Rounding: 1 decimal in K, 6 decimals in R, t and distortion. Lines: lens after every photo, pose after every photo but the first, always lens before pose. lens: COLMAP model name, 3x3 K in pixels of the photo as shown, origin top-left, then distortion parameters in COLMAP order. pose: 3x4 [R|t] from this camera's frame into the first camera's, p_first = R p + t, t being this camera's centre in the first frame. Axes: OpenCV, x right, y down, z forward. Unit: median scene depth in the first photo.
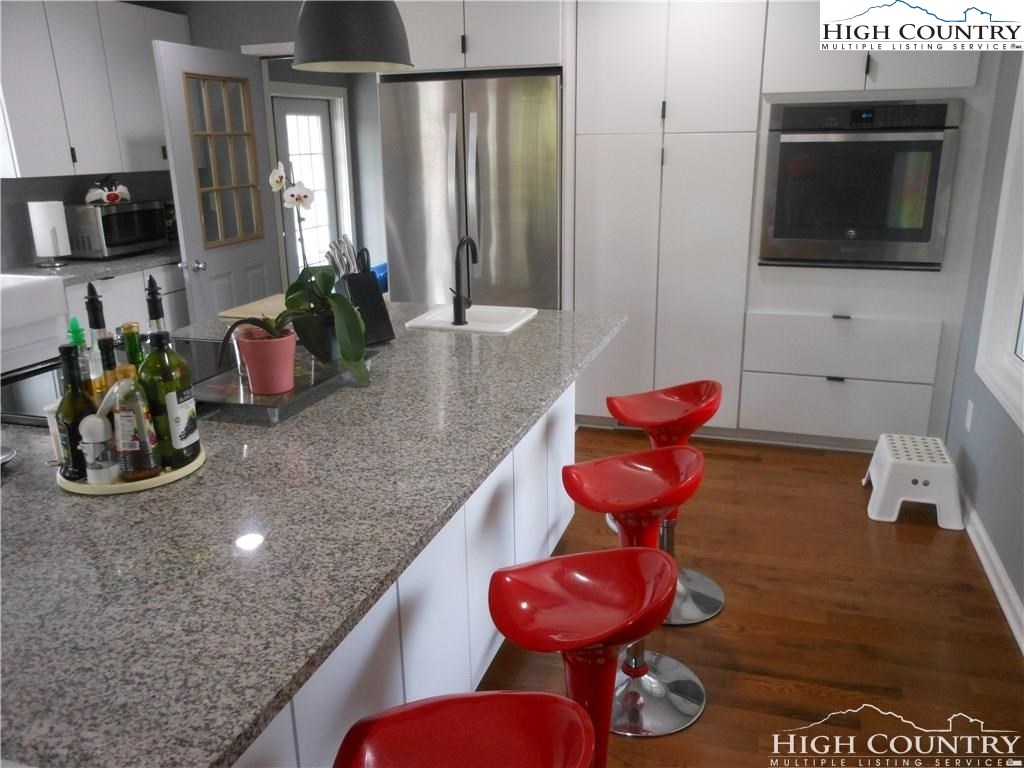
lens RADIAL K [[827.4, 0, 512.0], [0, 827.4, 384.0], [0, 0, 1]] dist [-0.058494, 0.118005]
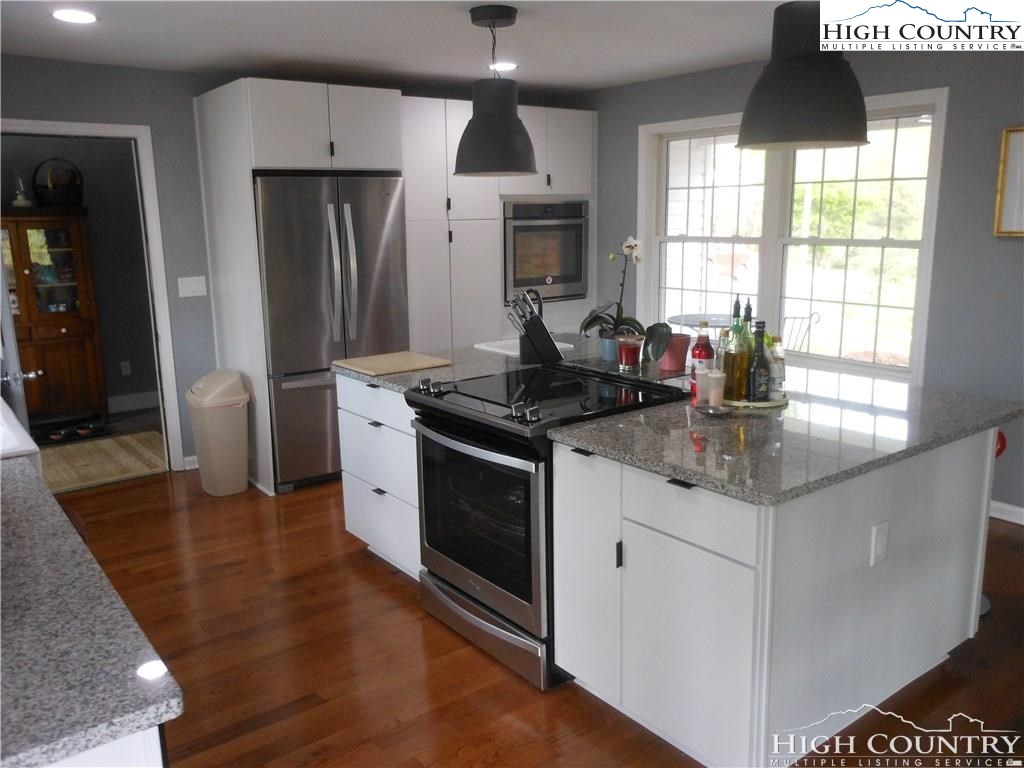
lens RADIAL K [[827.4, 0, 512.0], [0, 827.4, 384.0], [0, 0, 1]] dist [-0.058494, 0.118005]
pose [[0.561205, -0.161456, 0.811777, -0.951202], [0.245168, 0.969201, 0.023274, -0.039451], [-0.790533, 0.185960, 0.583504, 0.144254]]
